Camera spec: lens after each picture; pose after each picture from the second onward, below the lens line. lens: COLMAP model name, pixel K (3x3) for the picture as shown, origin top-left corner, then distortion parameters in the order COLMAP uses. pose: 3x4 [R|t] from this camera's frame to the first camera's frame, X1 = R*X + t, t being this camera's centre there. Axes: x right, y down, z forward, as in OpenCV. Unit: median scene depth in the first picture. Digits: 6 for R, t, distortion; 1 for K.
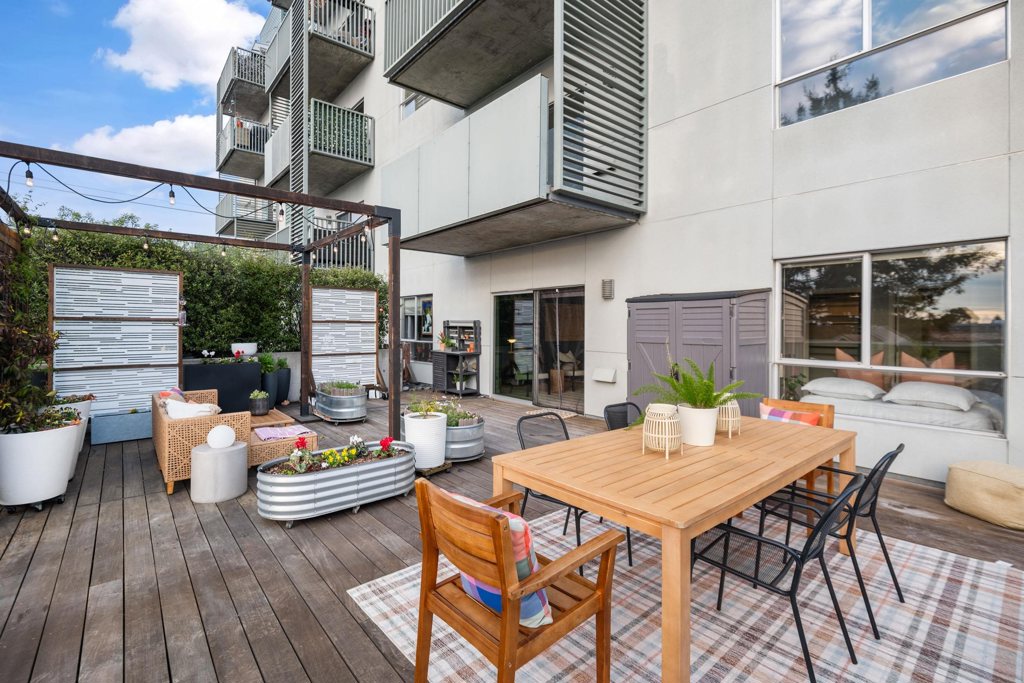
lens RADIAL K [[469.9, 0, 512.0], [0, 469.9, 341.5], [0, 0, 1]] dist [0.025554, -0.019584]
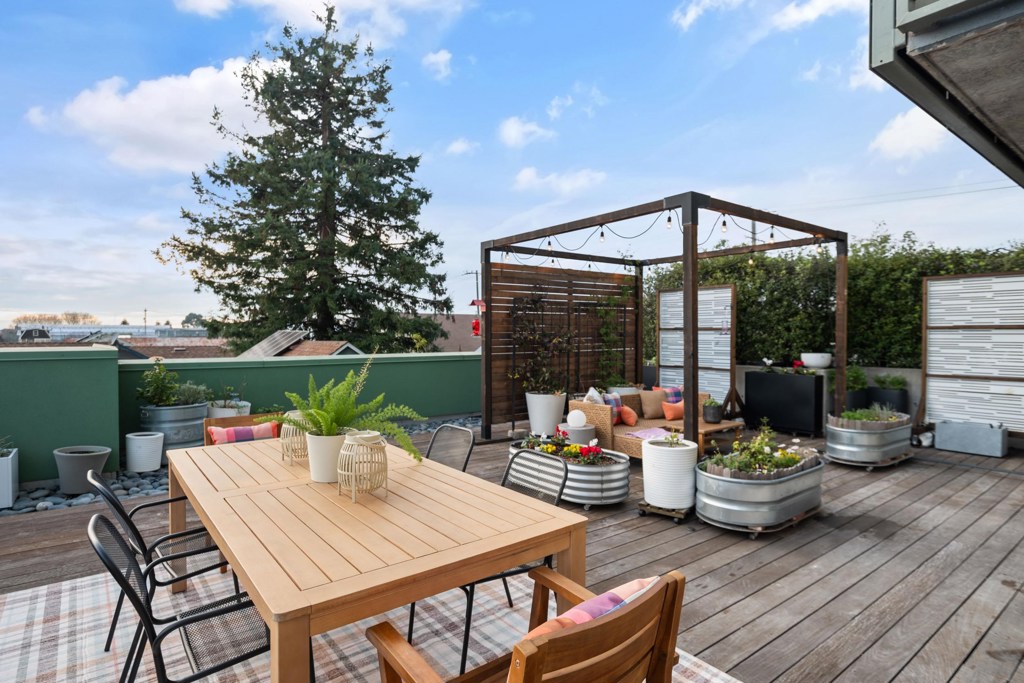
lens RADIAL K [[539.7, 0, 512.0], [0, 539.7, 341.5], [0, 0, 1]] dist [-0.002052, 0.000125]
pose [[-0.054803, 0.011685, -0.998429, 0.575653], [-0.031386, 0.999417, 0.013420, -0.017791], [0.998004, 0.032073, -0.054404, 0.577331]]
